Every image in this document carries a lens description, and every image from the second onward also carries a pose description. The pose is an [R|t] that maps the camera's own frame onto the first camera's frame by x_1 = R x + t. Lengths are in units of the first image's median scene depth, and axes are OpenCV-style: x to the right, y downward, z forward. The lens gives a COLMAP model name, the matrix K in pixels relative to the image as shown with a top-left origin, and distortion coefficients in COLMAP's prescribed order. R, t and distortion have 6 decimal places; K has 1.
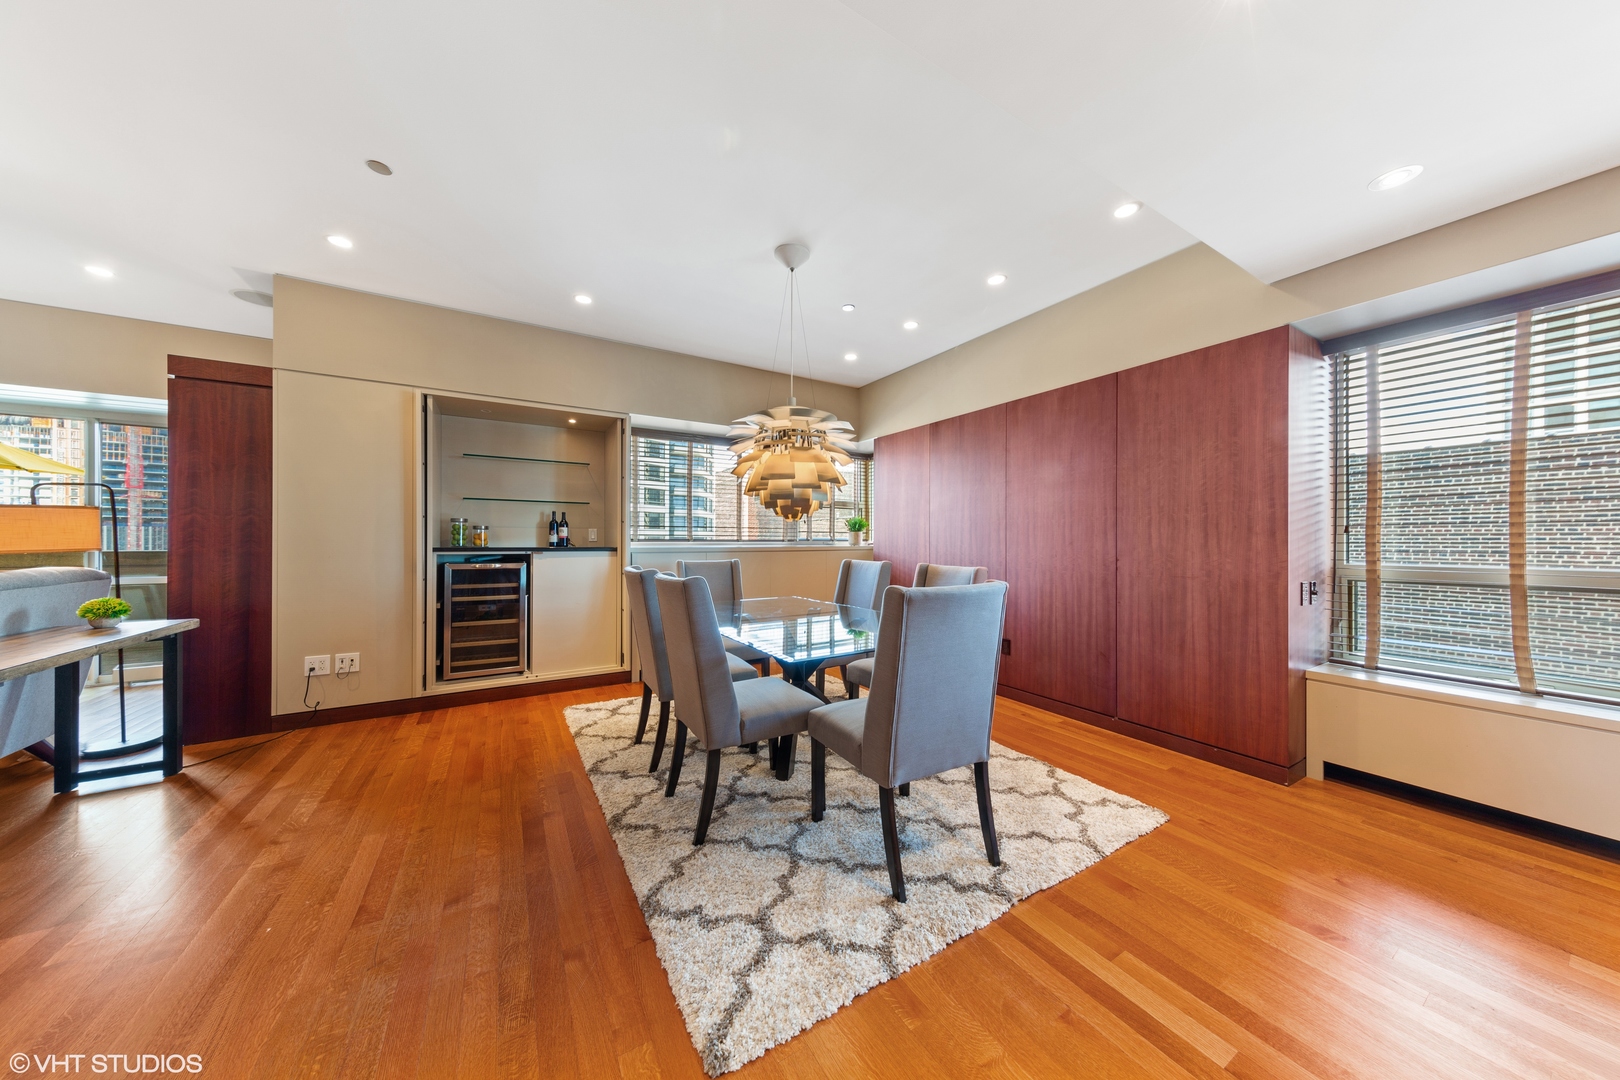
lens RADIAL K [[510.7, 0, 805.2], [0, 510.7, 543.8], [0, 0, 1]] dist [-0.001879, -0.000047]
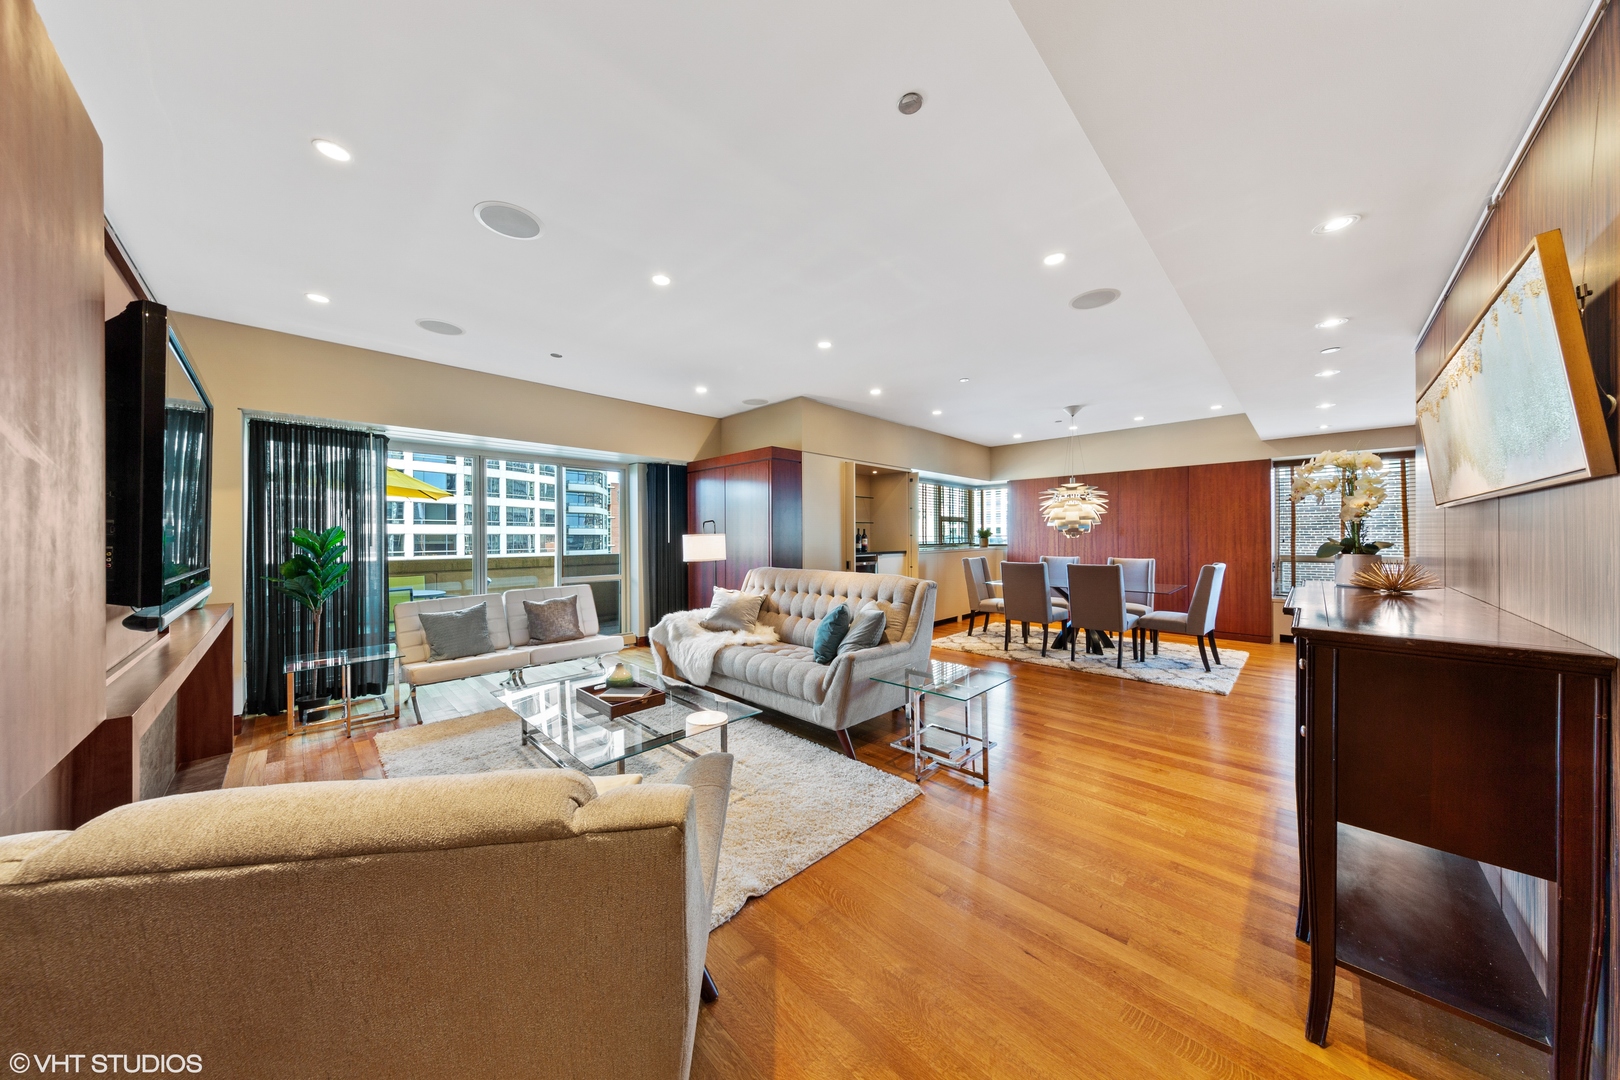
lens RADIAL K [[510.7, 0, 811.7], [0, 510.7, 533.0], [0, 0, 1]] dist [-0.001879, -0.000047]
pose [[0.966443, -0.010481, 0.256667, -1.454717], [0.009876, 0.999945, 0.003643, -0.079427], [-0.256691, -0.000986, 0.966493, -0.650995]]
